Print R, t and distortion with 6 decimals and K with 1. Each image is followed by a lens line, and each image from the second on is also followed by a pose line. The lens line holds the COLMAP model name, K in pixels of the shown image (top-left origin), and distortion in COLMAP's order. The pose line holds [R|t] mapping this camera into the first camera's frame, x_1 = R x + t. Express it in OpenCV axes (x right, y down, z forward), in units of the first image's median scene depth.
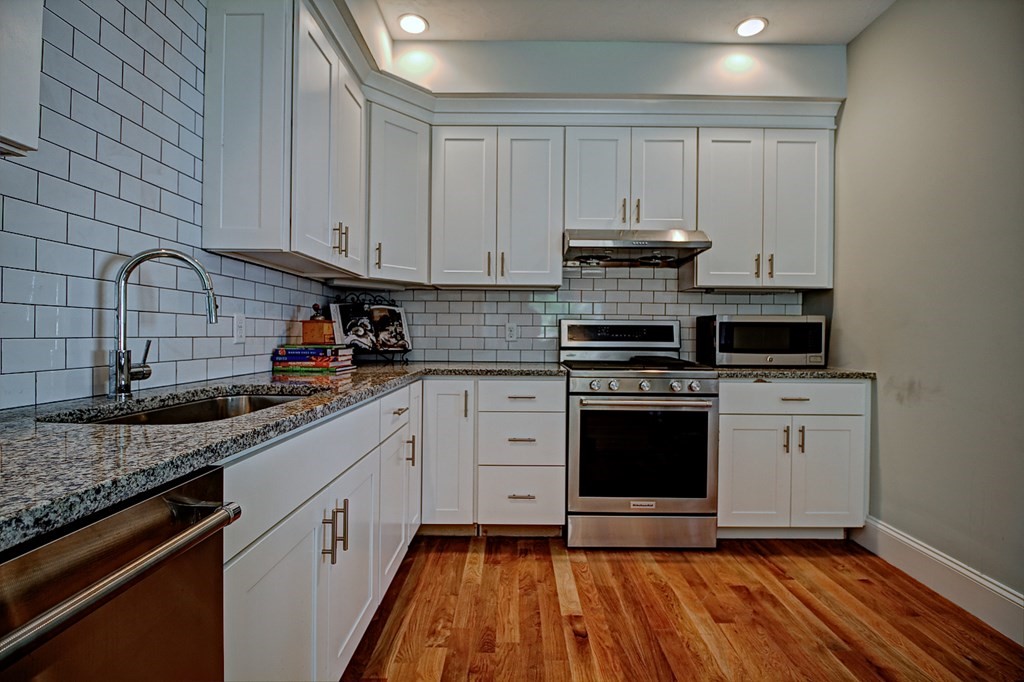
lens RADIAL K [[474.6, 0, 518.5], [0, 474.6, 337.4], [0, 0, 1]] dist [-0.007093, -0.008680]
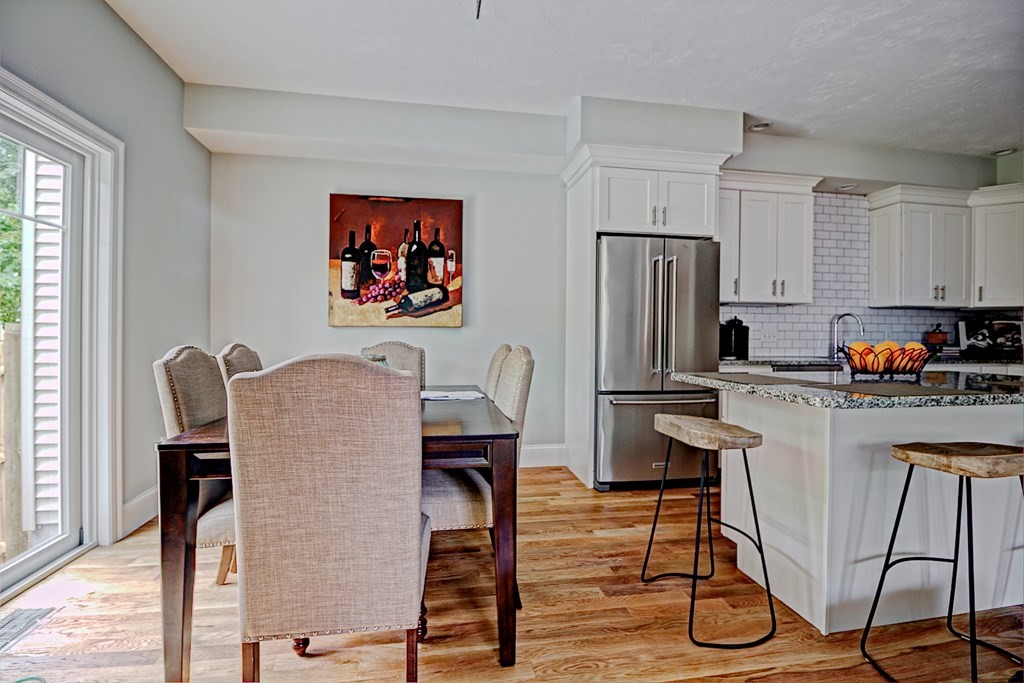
lens RADIAL K [[474.6, 0, 512.3], [0, 474.6, 337.9], [0, 0, 1]] dist [-0.007093, -0.008680]
pose [[0.172958, -0.001962, -0.984927, 1.057396], [-0.008825, 0.999955, -0.003542, 0.009855], [0.984890, 0.009305, 0.172933, -0.951043]]
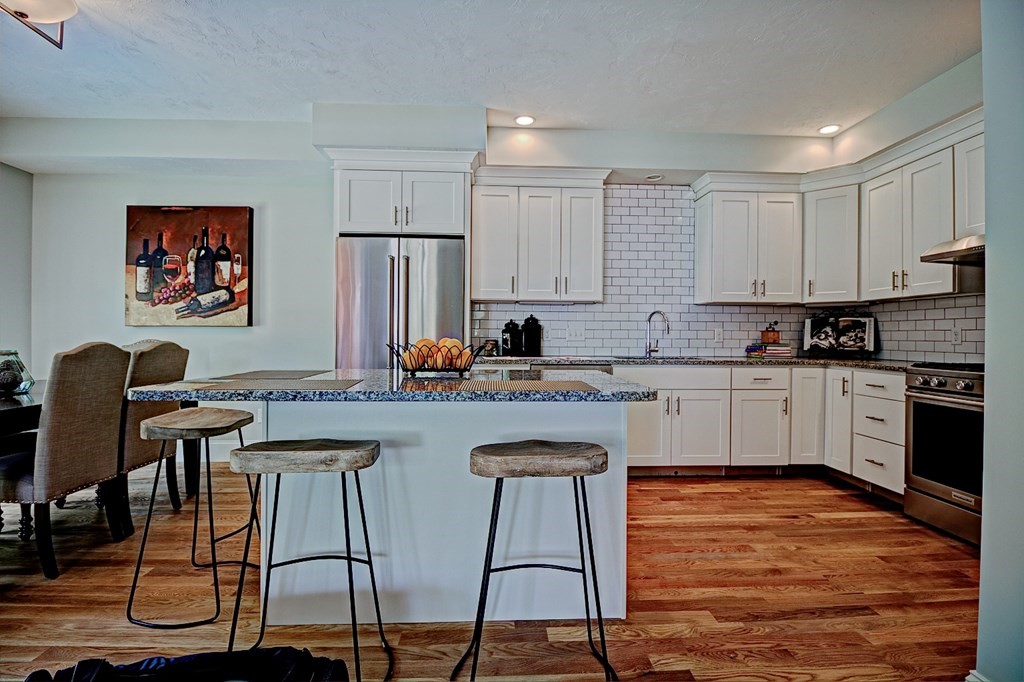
lens RADIAL K [[474.6, 0, 516.1], [0, 474.6, 336.8], [0, 0, 1]] dist [-0.007093, -0.008680]
pose [[0.053889, -0.006472, -0.998526, 1.180082], [-0.009523, 0.999930, -0.006995, 0.009034], [0.998501, 0.009886, 0.053824, -0.053940]]
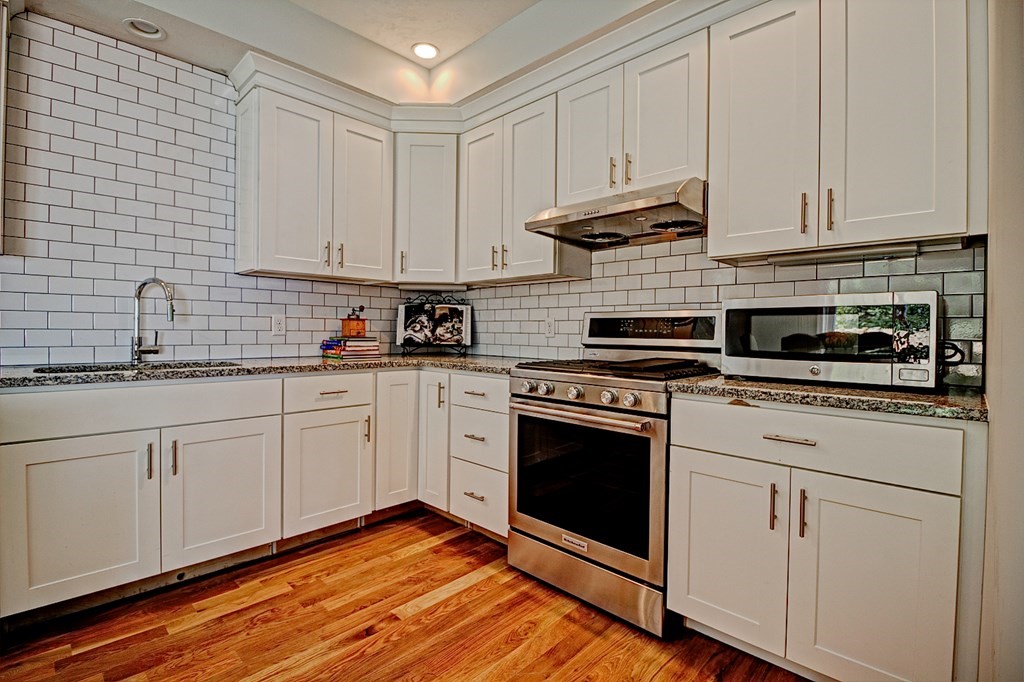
lens RADIAL K [[474.6, 0, 514.8], [0, 474.6, 338.0], [0, 0, 1]] dist [-0.007093, -0.008680]
pose [[0.724923, 0.008583, -0.688777, 0.692292], [-0.006812, 0.999963, 0.005292, 0.006401], [0.688797, 0.000856, 0.724954, 0.333910]]
